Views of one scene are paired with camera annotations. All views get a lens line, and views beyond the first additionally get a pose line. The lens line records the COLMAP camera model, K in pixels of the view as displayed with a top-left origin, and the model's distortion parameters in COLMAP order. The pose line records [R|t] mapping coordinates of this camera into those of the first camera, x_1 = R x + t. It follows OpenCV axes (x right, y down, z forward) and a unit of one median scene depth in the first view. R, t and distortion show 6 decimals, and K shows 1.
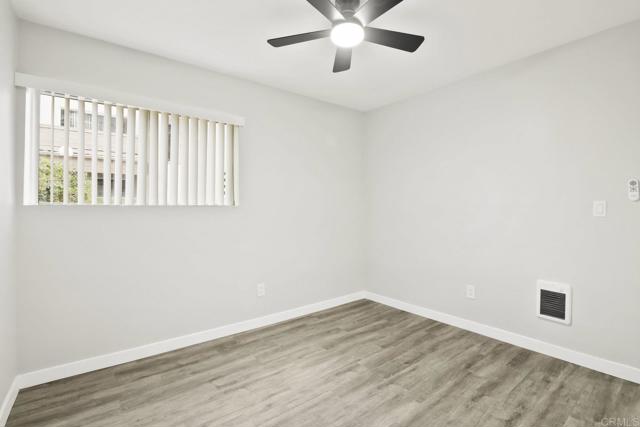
lens RADIAL K [[295.0, 0, 322.1], [0, 295.0, 210.1], [0, 0, 1]] dist [-0.016853, 0.000721]
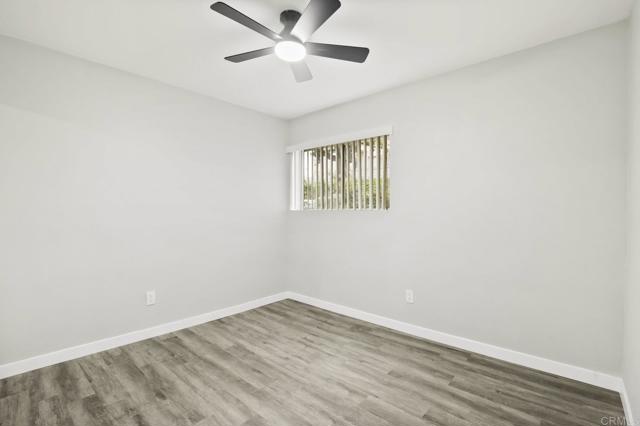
lens RADIAL K [[295.0, 0, 318.4], [0, 295.0, 212.5], [0, 0, 1]] dist [-0.016853, 0.000721]
pose [[0.175767, 0.005925, -0.984414, 0.883986], [-0.004126, 0.999978, 0.005282, -0.010209], [0.984423, 0.003133, 0.175788, 0.678863]]
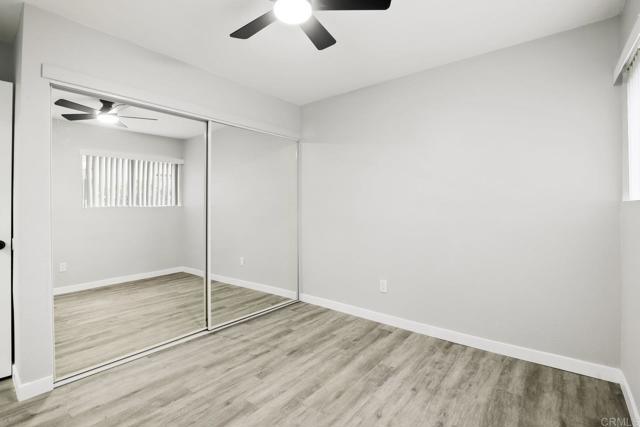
lens RADIAL K [[295.0, 0, 317.7], [0, 295.0, 209.9], [0, 0, 1]] dist [-0.016853, 0.000721]
pose [[-0.971318, 0.008216, -0.237644, 0.171078], [0.005066, 0.999891, 0.013866, -0.005484], [0.237732, 0.012264, -0.971253, 1.394494]]
